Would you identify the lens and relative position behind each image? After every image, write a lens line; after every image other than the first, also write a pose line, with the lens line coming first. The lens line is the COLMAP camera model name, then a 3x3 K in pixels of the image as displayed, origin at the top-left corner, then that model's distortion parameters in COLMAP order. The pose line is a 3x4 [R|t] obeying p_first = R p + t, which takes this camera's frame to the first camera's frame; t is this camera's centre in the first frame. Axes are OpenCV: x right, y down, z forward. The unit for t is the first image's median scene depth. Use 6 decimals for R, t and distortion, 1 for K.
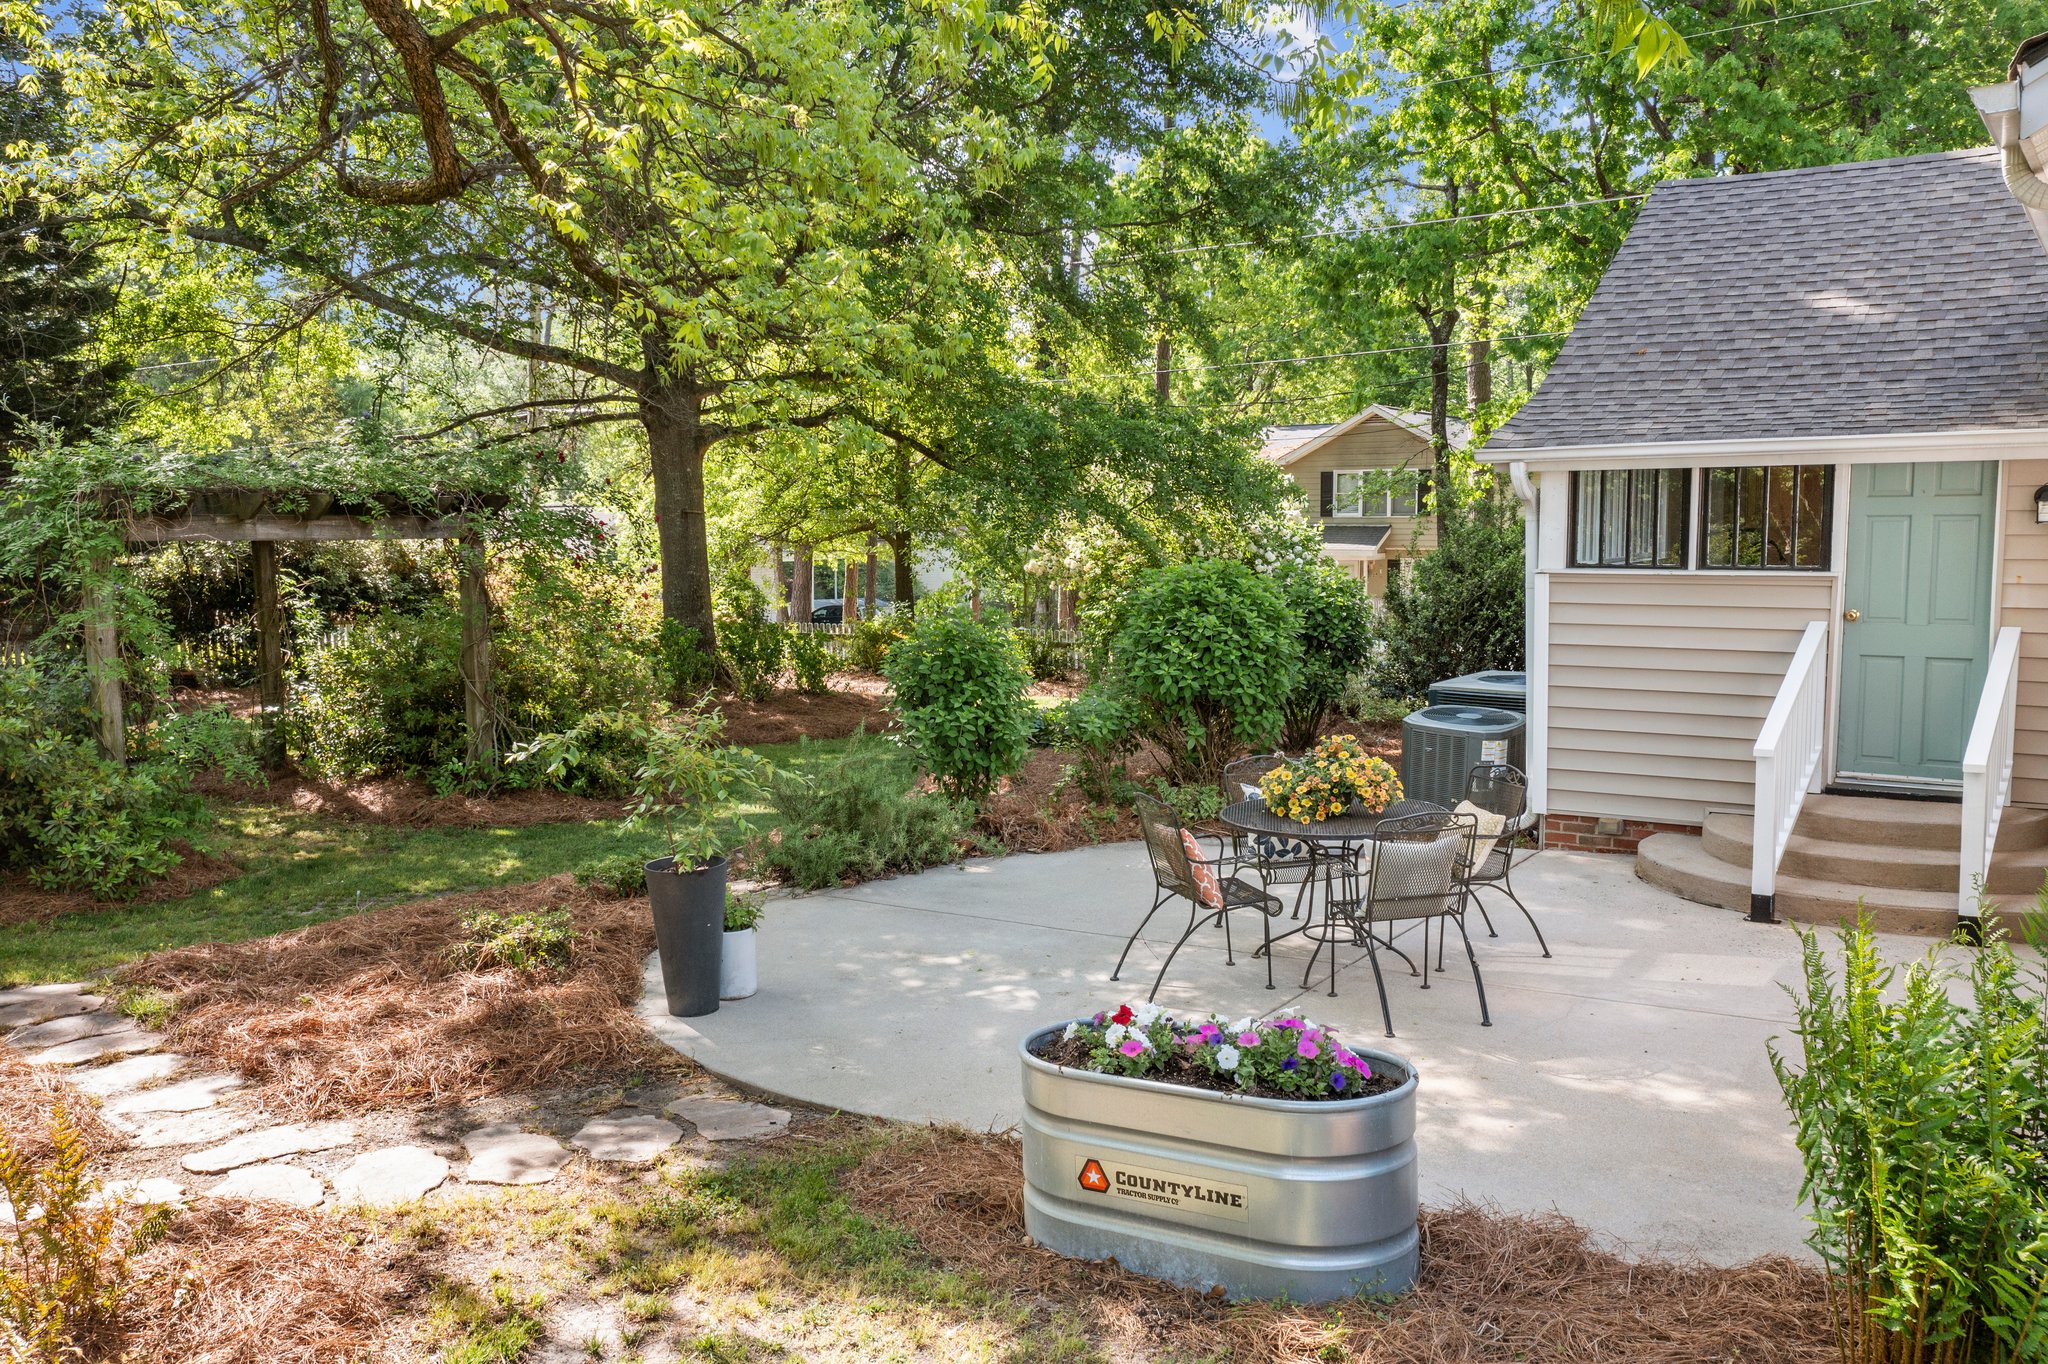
lens RADIAL K [[1632.7, 0, 1024.5], [0, 1632.7, 665.7], [0, 0, 1]] dist [-0.002990, 0.001977]
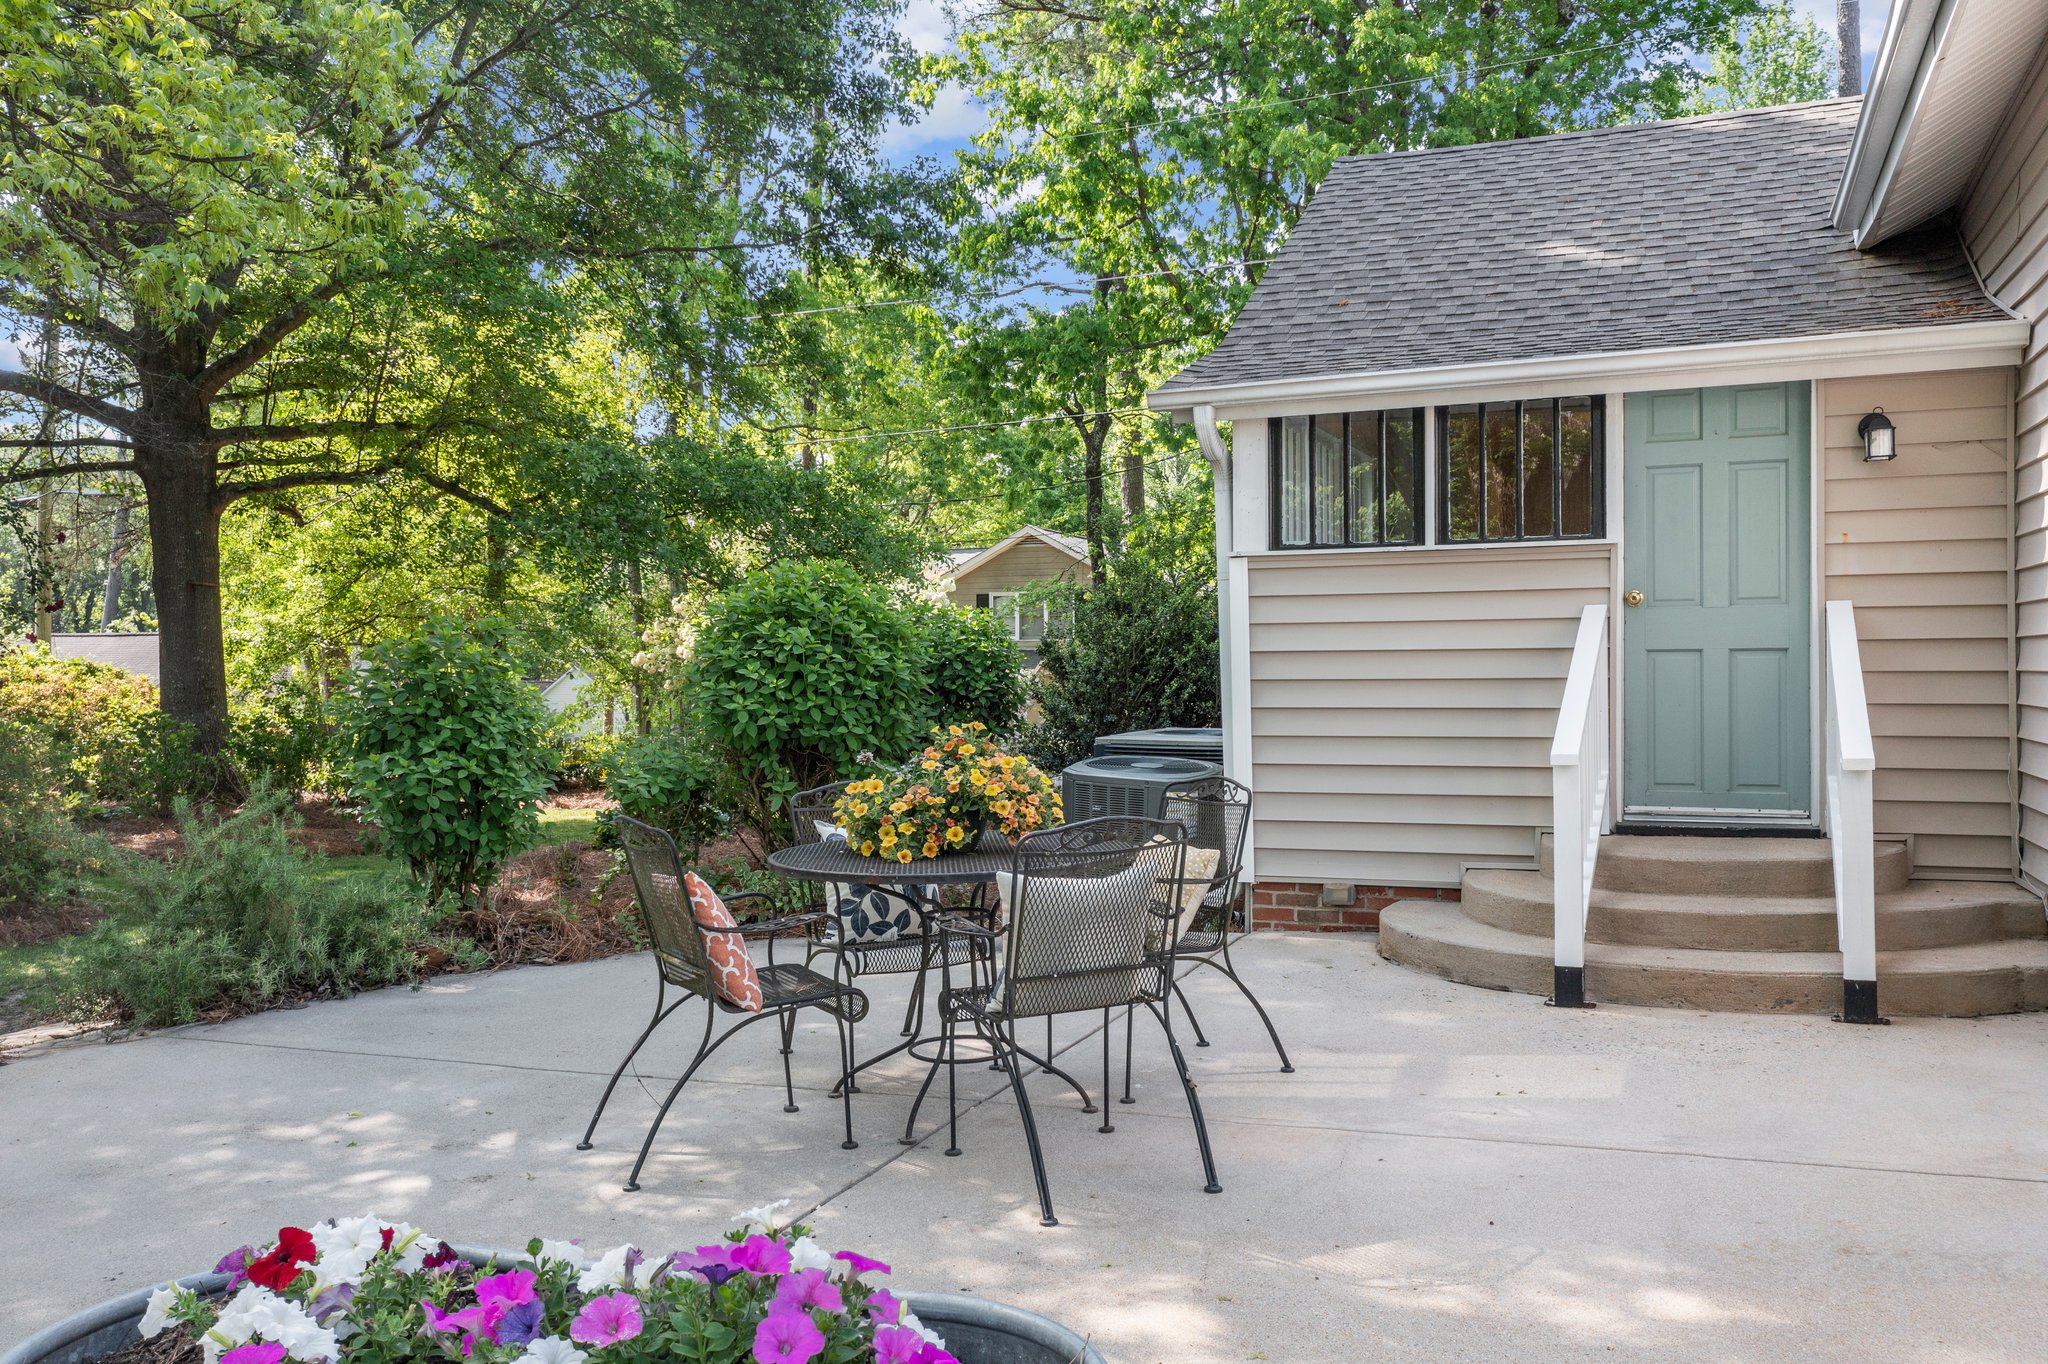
lens RADIAL K [[1558.5, 0, 1014.4], [0, 1558.5, 679.4], [0, 0, 1]] dist [-0.006548, 0.000076]
pose [[0.980742, -0.001586, 0.195301, 0.076574], [0.020587, 0.995236, -0.095301, 0.065229], [-0.194220, 0.097486, 0.976102, 0.327657]]
